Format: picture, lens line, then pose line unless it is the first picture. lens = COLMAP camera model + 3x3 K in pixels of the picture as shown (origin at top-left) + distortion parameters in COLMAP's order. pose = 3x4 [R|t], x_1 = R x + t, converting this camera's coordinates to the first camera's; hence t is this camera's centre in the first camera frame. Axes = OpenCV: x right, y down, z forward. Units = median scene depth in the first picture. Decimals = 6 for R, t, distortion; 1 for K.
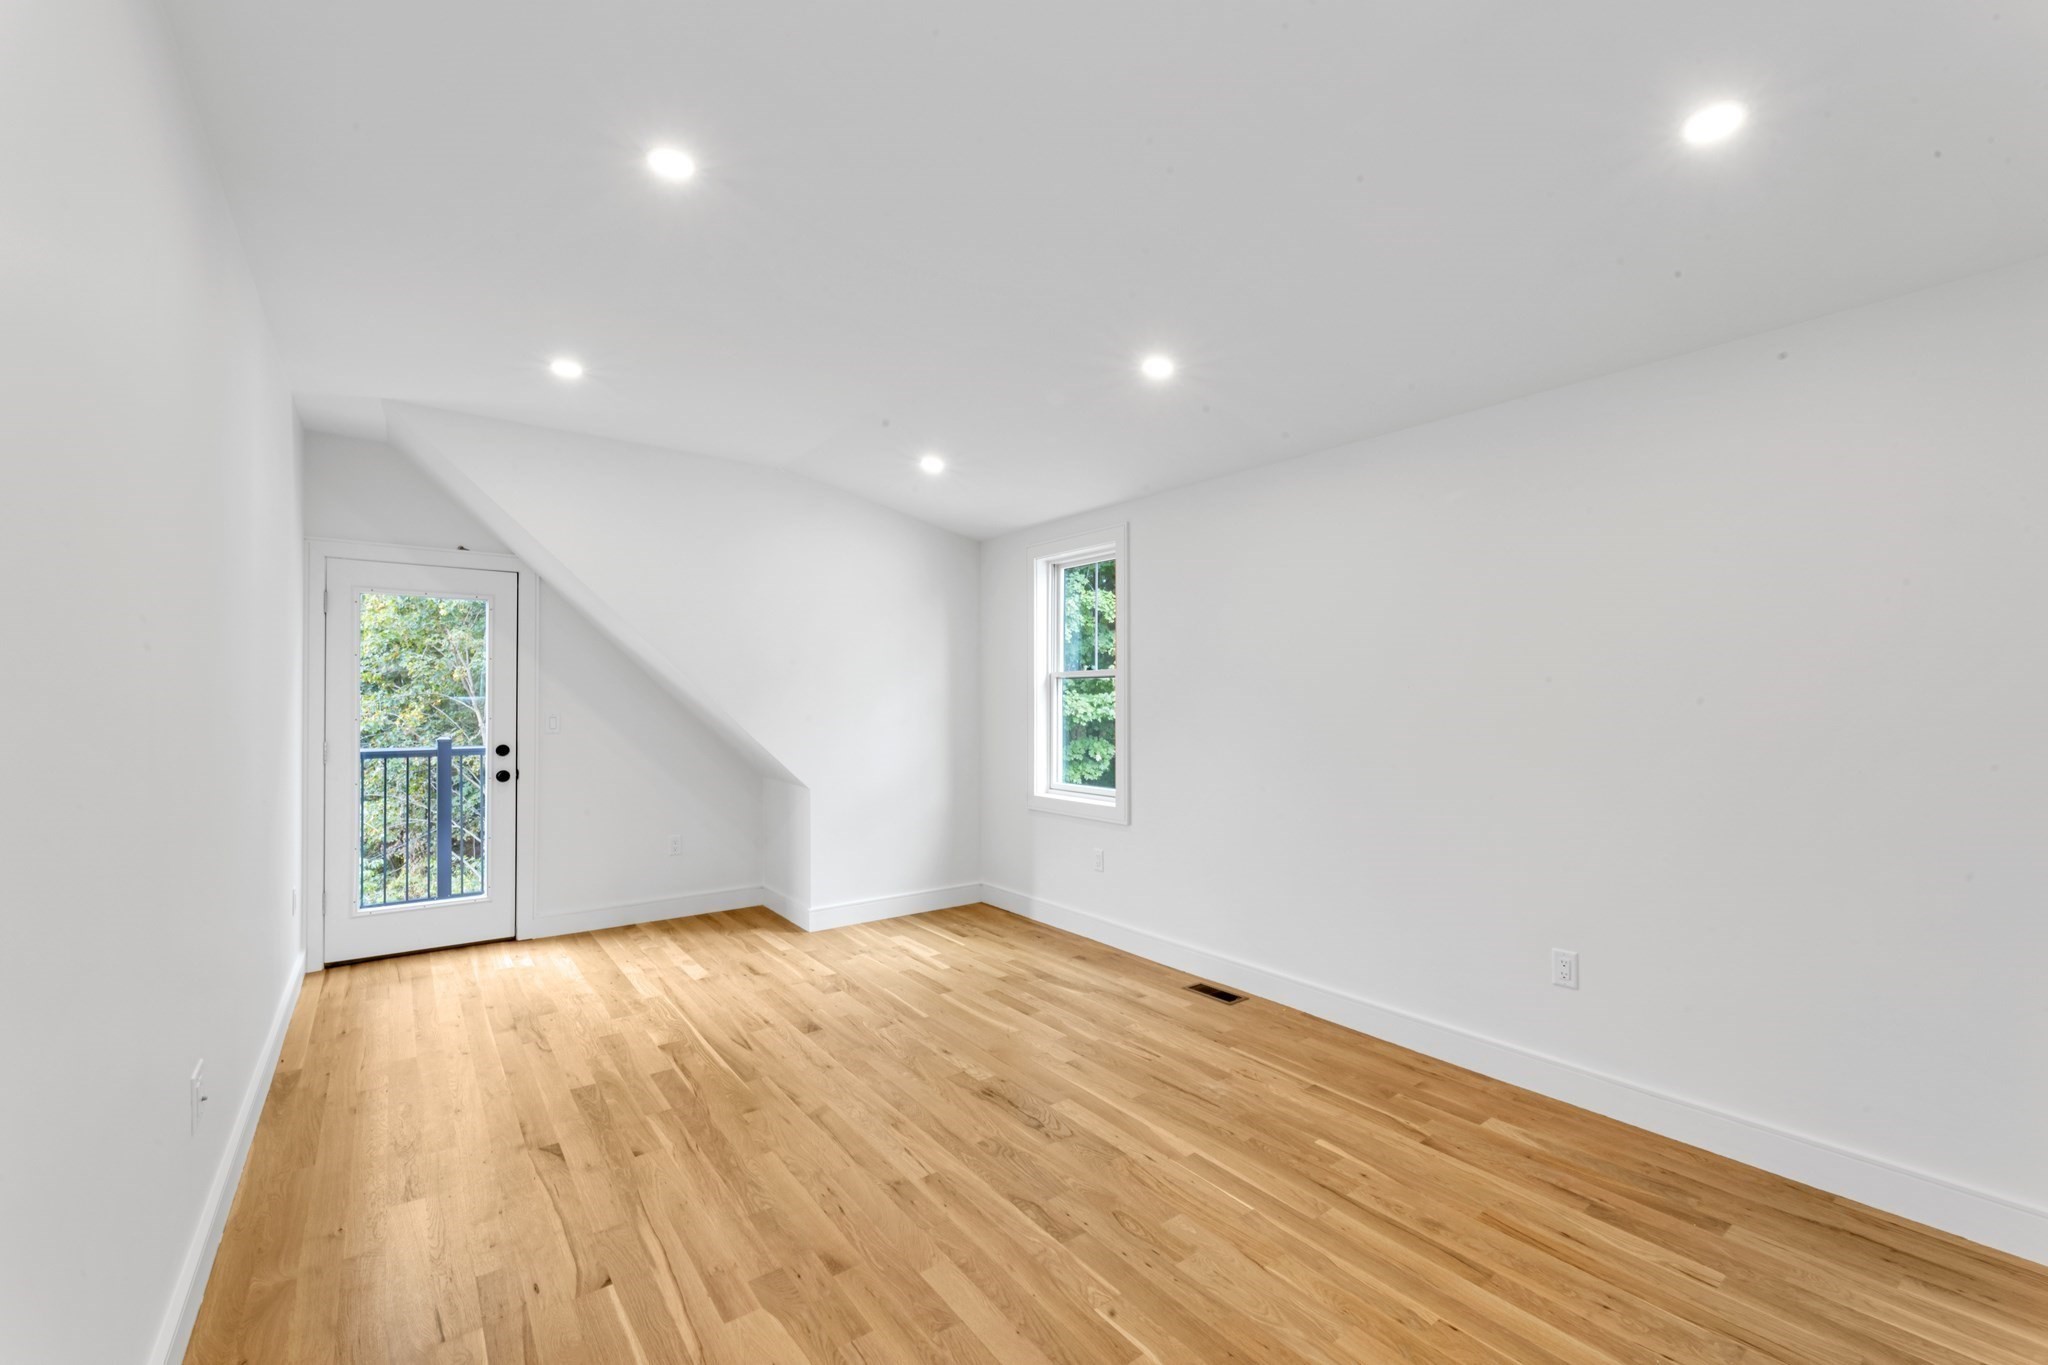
lens RADIAL K [[832.6, 0, 1049.1], [0, 832.6, 711.9], [0, 0, 1]] dist [0.000369, 0.000011]
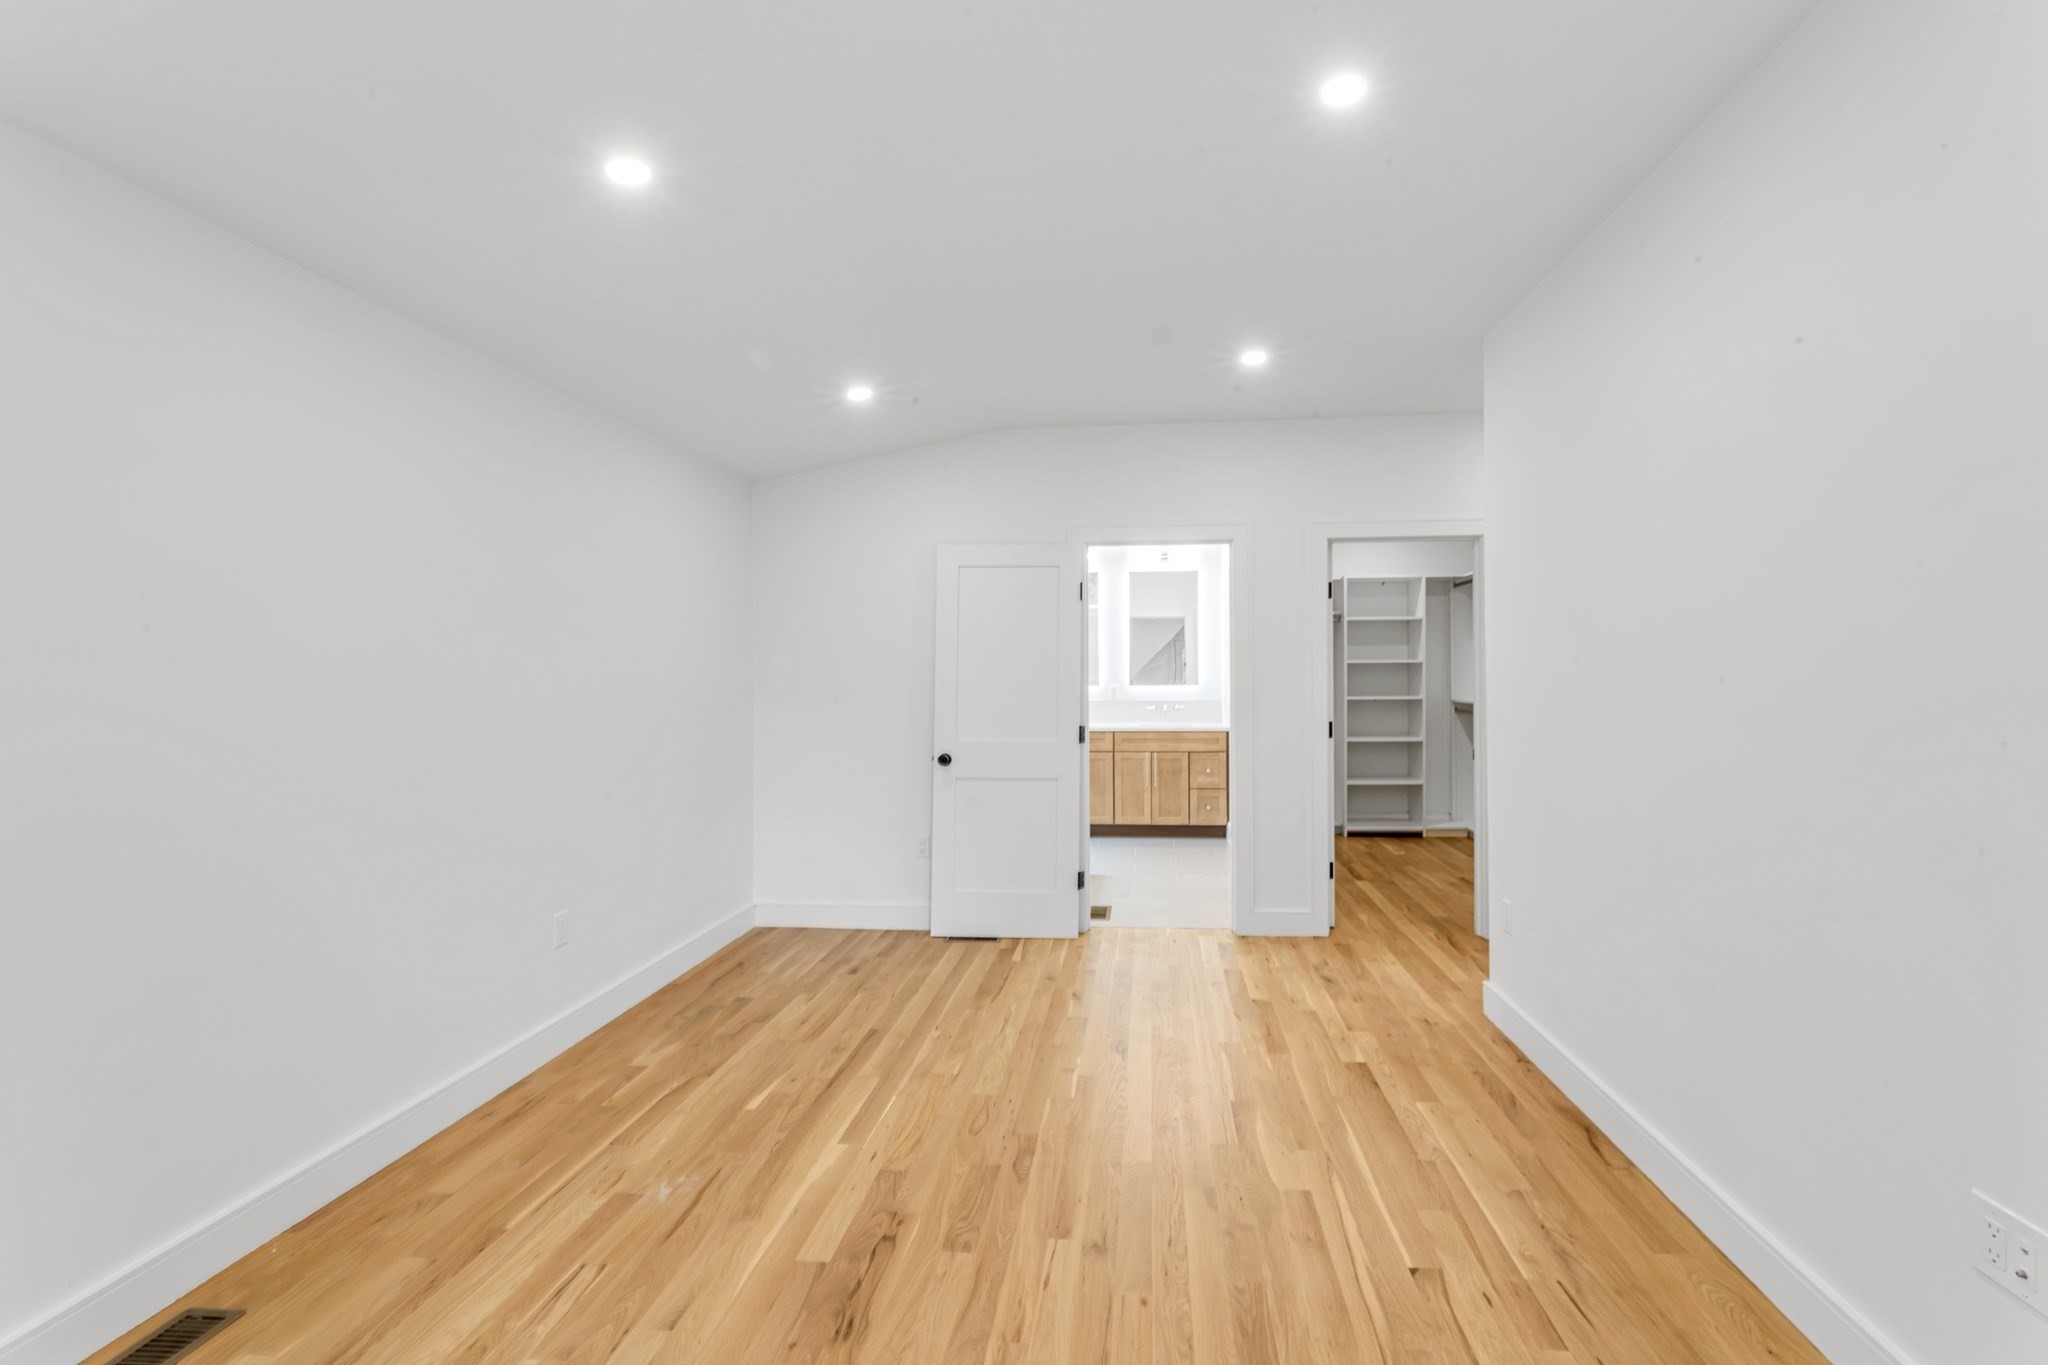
lens RADIAL K [[832.6, 0, 1049.1], [0, 832.6, 711.9], [0, 0, 1]] dist [0.000369, 0.000011]
pose [[-0.710475, -0.023765, 0.703321, -0.678255], [0.016079, 0.998620, 0.049987, -0.026207], [-0.703539, 0.046823, -0.709112, 1.484163]]
